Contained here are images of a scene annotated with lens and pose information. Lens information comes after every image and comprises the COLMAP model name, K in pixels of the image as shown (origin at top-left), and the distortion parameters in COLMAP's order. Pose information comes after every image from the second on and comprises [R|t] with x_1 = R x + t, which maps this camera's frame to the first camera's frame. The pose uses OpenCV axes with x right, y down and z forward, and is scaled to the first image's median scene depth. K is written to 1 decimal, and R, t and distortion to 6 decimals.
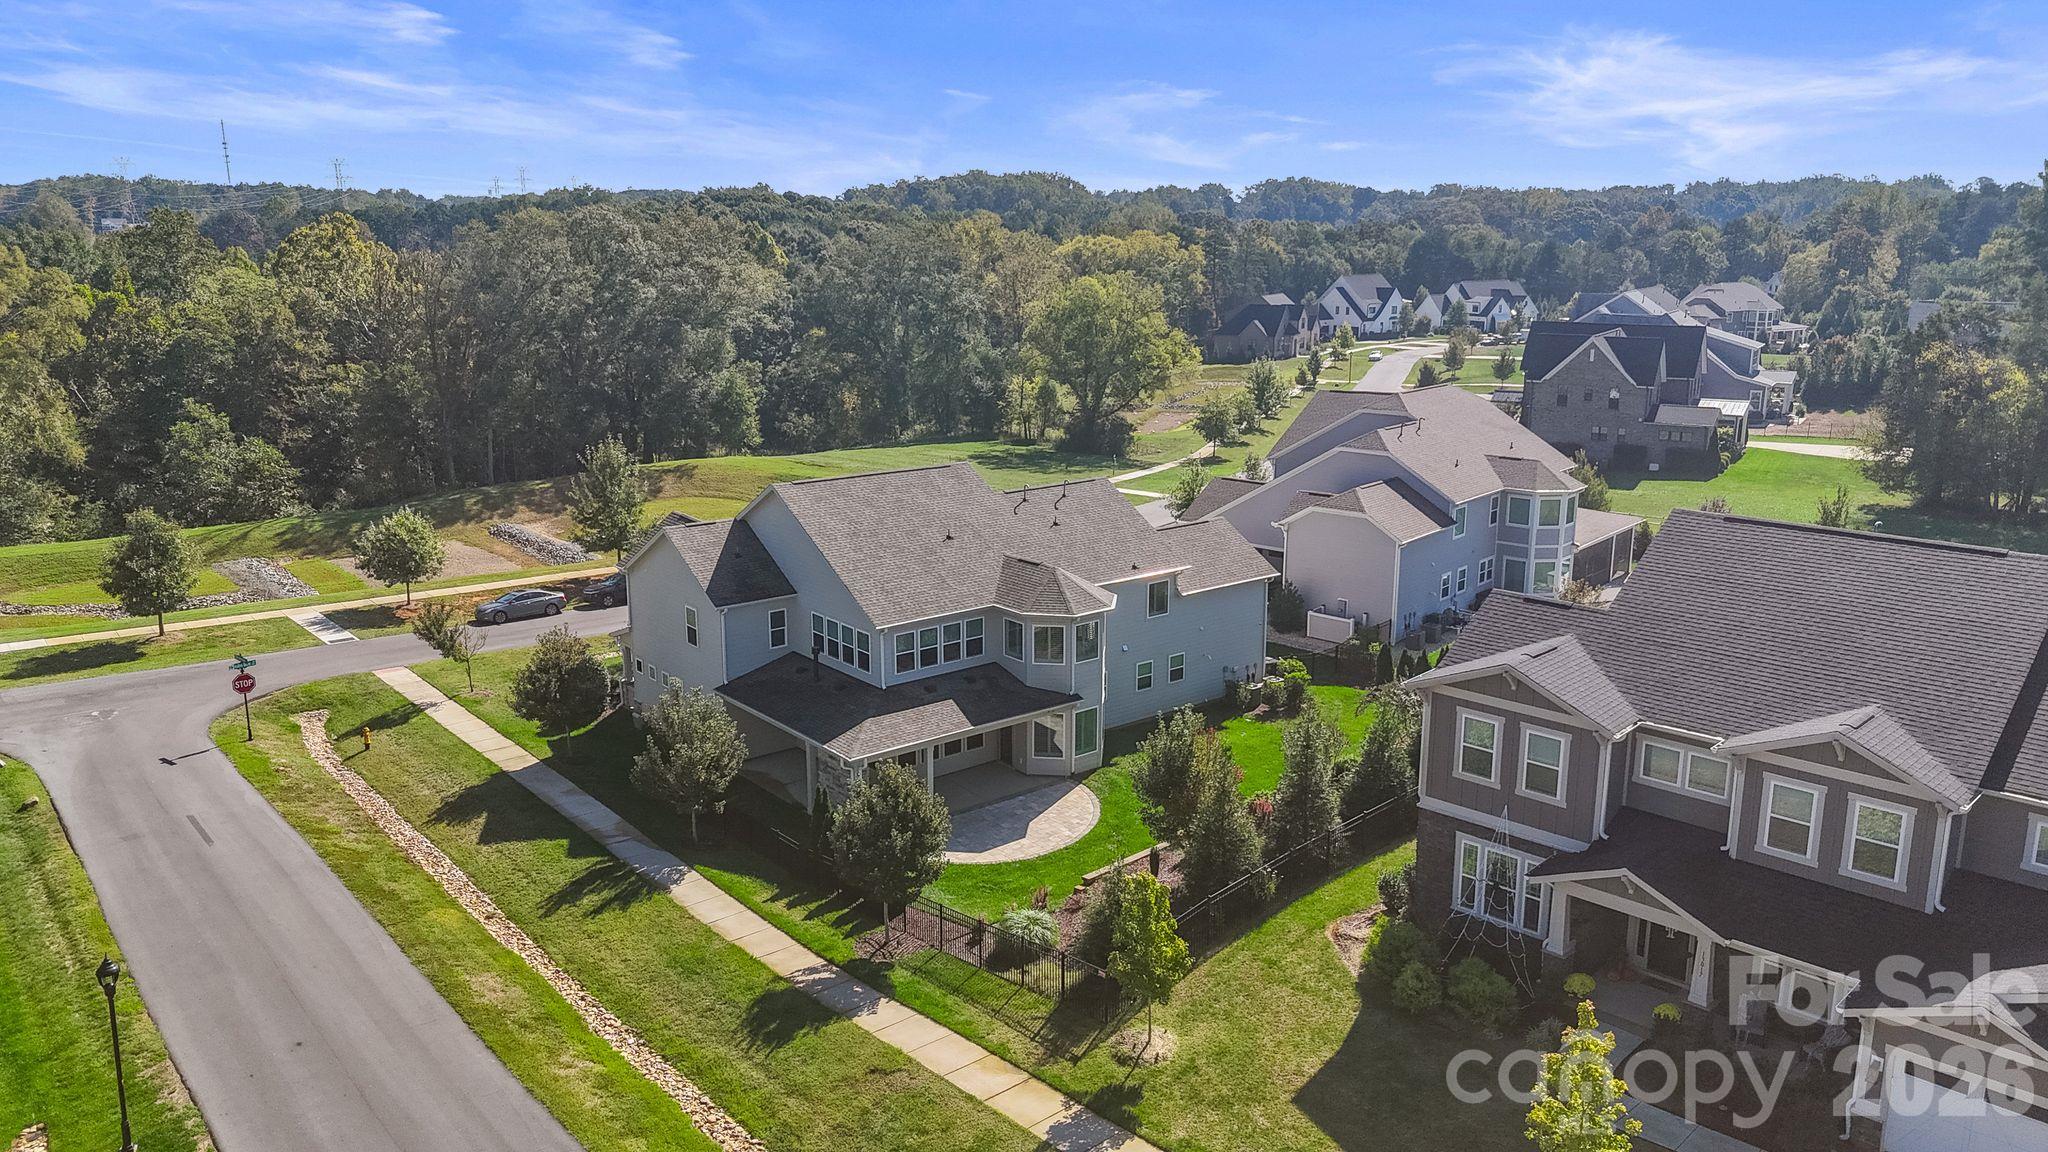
lens RADIAL K [[1496.0, 0, 1024.0], [0, 1496.0, 576.0], [0, 0, 1]] dist [0.086808, -0.114082]
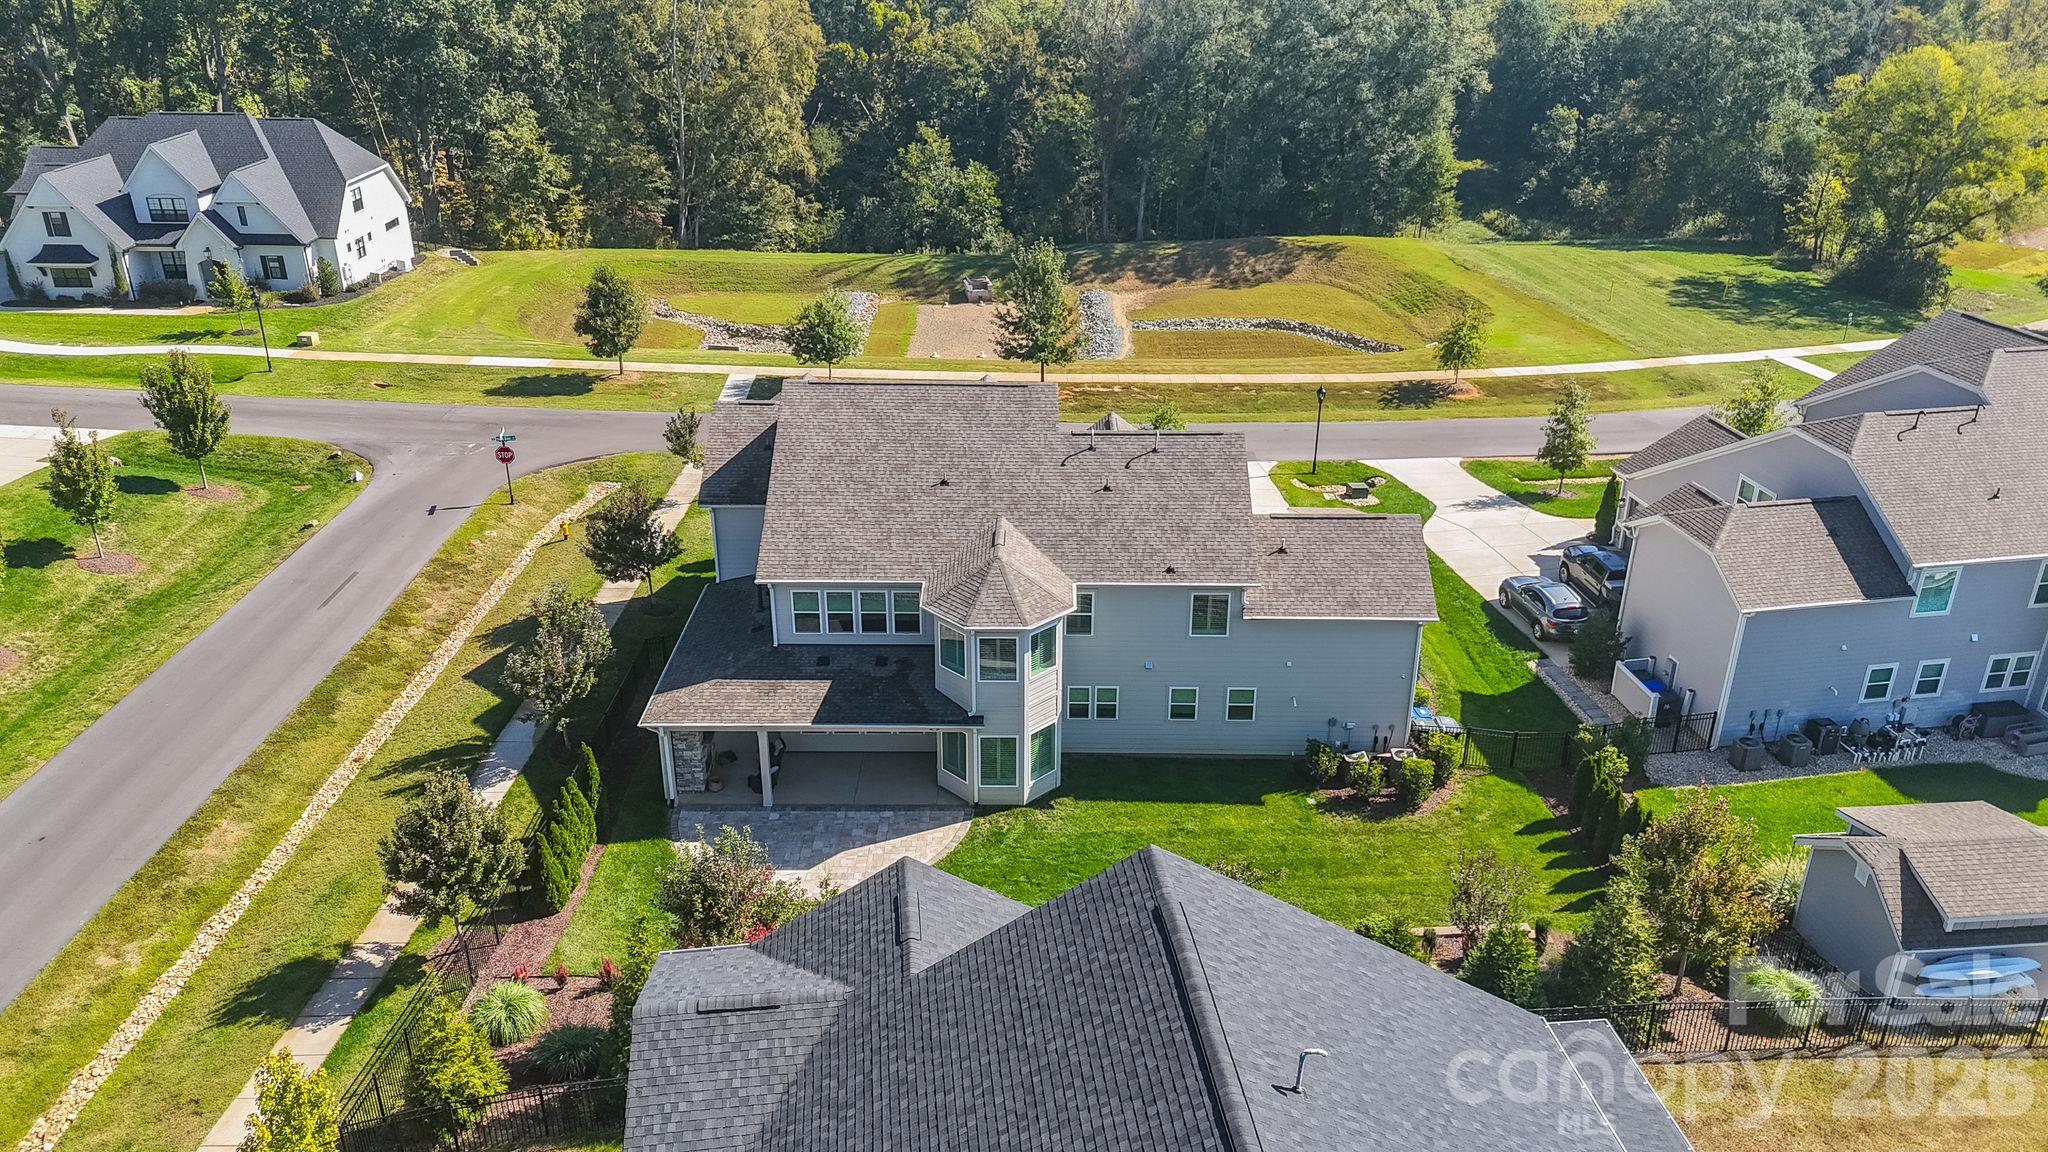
lens RADIAL K [[1496.0, 0, 1024.0], [0, 1496.0, 576.0], [0, 0, 1]] dist [0.086808, -0.114082]
pose [[0.775175, 0.268410, -0.571891, 0.443113], [-0.148826, 0.957364, 0.247599, -0.176012], [0.613966, -0.106821, 0.782071, 0.354081]]
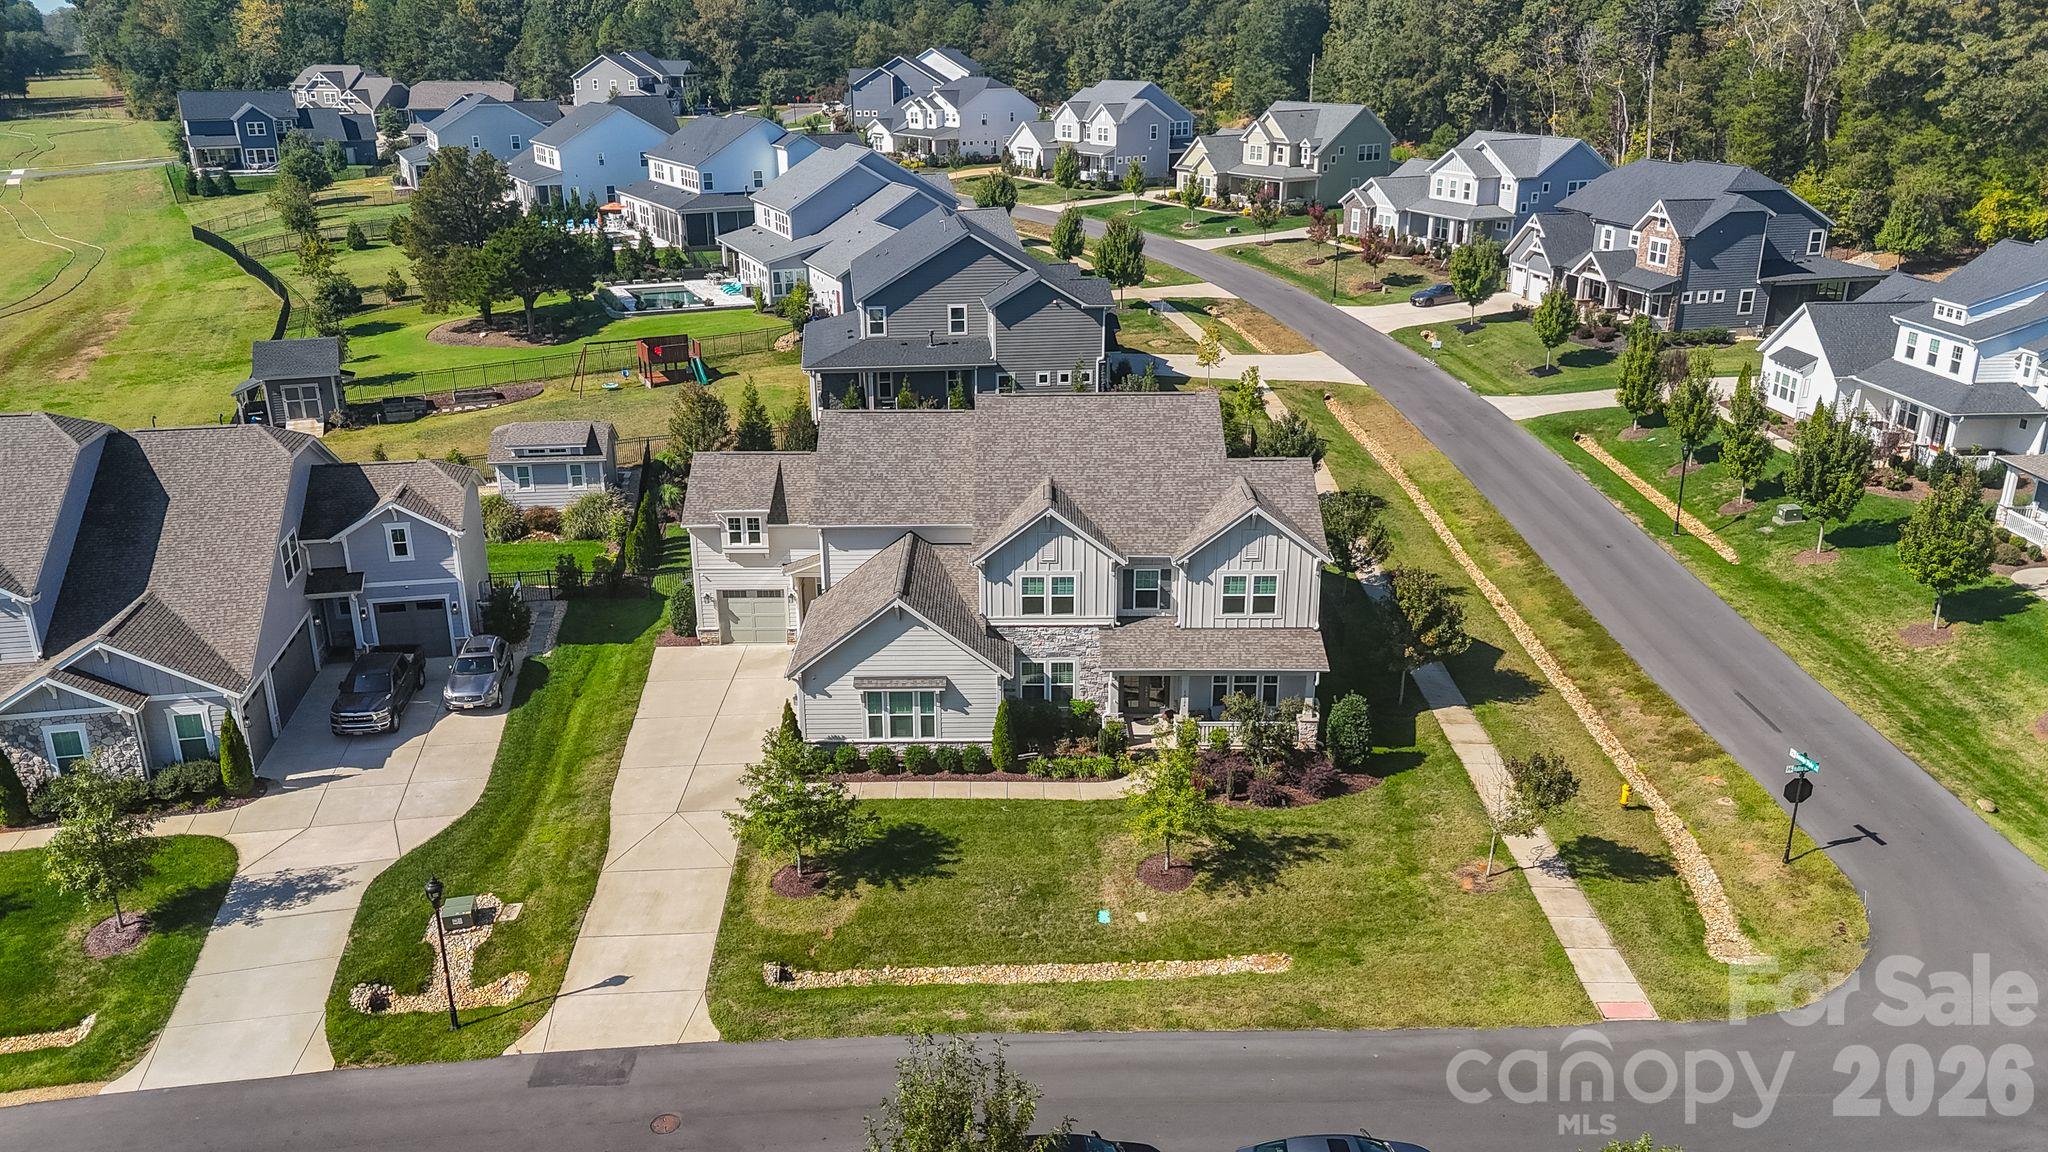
lens RADIAL K [[1496.0, 0, 1024.0], [0, 1496.0, 576.0], [0, 0, 1]] dist [0.086808, -0.114082]
pose [[-0.785860, -0.210019, 0.581649, -0.623624], [0.147210, 0.849994, 0.505806, -0.444101], [-0.600627, 0.483117, -0.637059, 1.640831]]
